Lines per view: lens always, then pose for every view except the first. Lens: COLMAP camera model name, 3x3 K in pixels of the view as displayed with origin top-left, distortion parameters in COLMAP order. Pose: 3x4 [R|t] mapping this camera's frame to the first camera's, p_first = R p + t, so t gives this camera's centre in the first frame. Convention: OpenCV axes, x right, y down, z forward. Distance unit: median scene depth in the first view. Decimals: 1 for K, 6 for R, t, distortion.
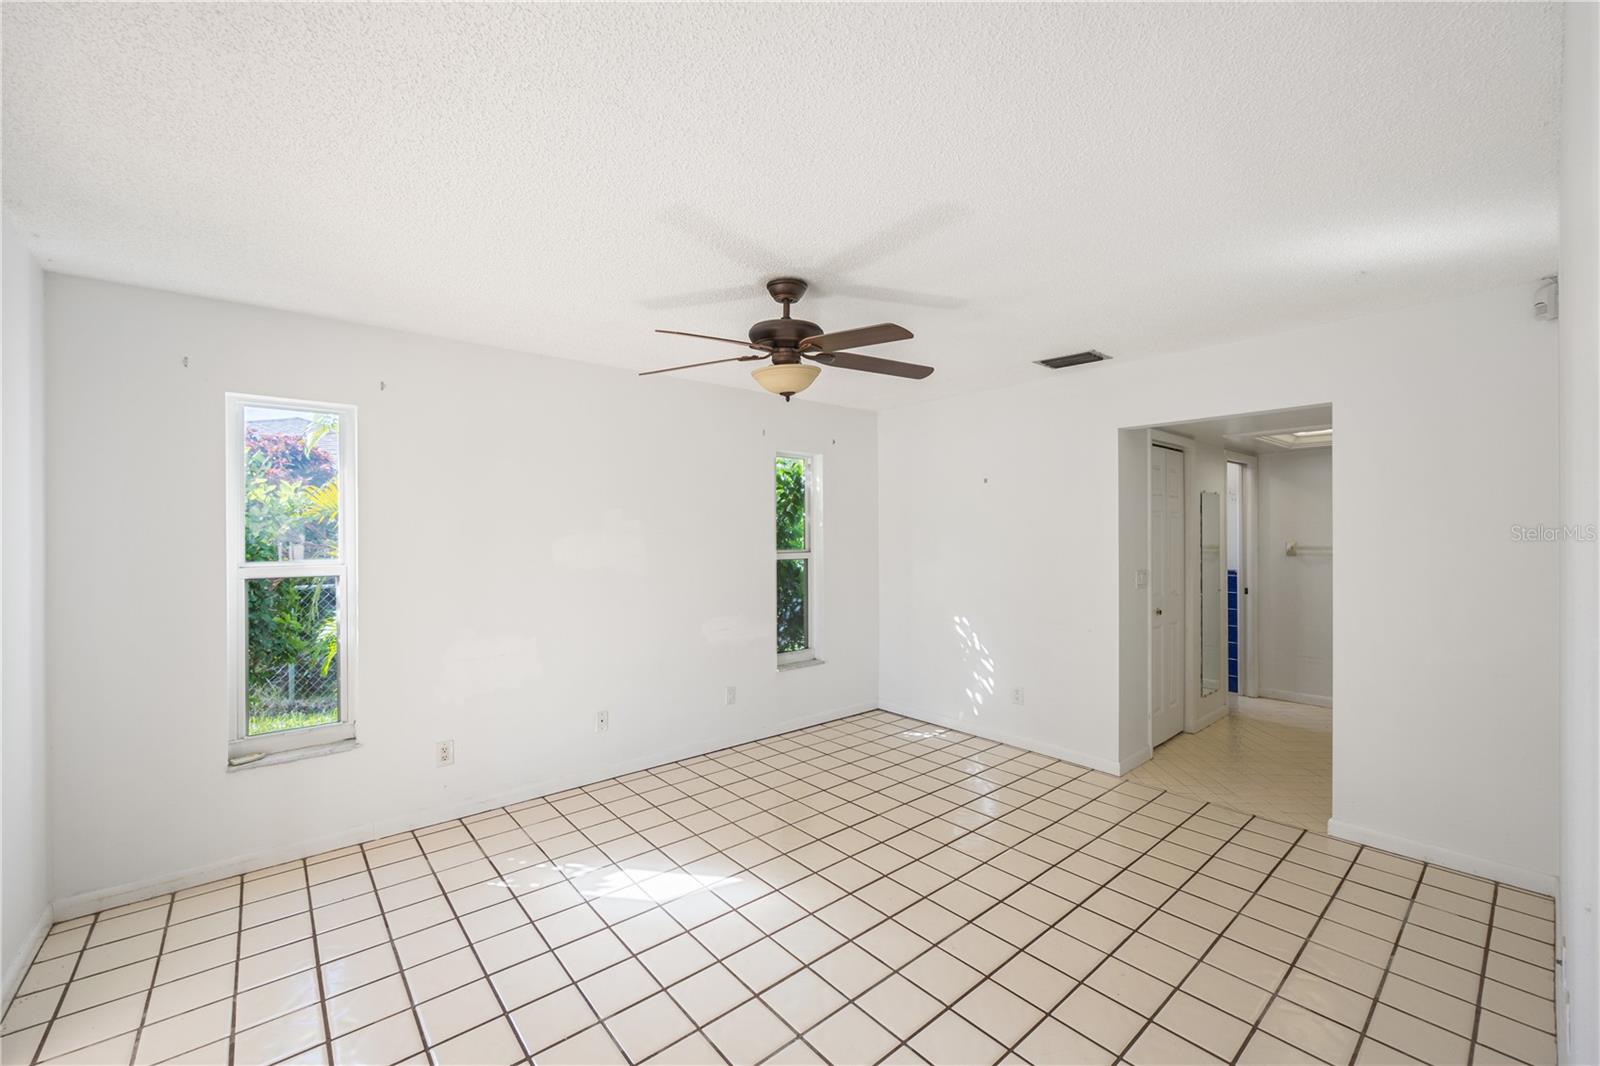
lens RADIAL K [[638.9, 0, 802.7], [0, 638.9, 538.3], [0, 0, 1]] dist [-0.000179, -0.000133]
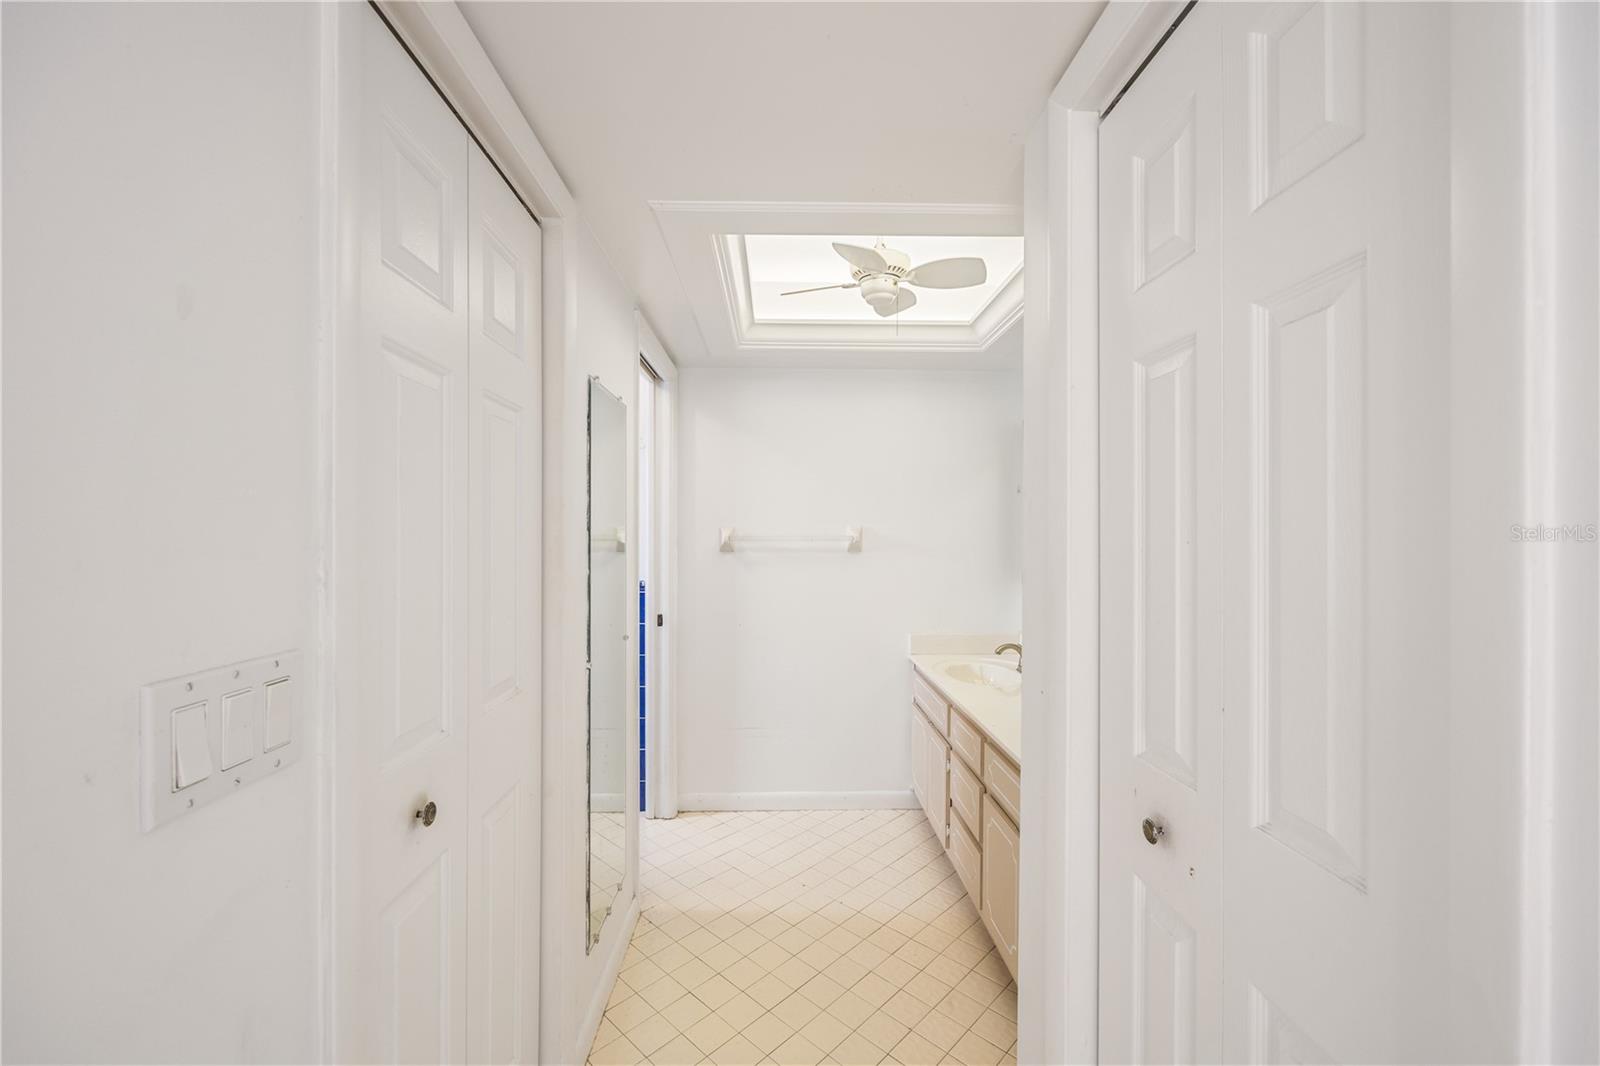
lens RADIAL K [[638.9, 0, 801.0], [0, 638.9, 536.7], [0, 0, 1]] dist [-0.000179, -0.000133]
pose [[0.624869, 0.004355, 0.780717, 0.364941], [-0.004068, 0.999989, -0.002322, 0.014623], [-0.780719, -0.001725, 0.624880, 0.595413]]
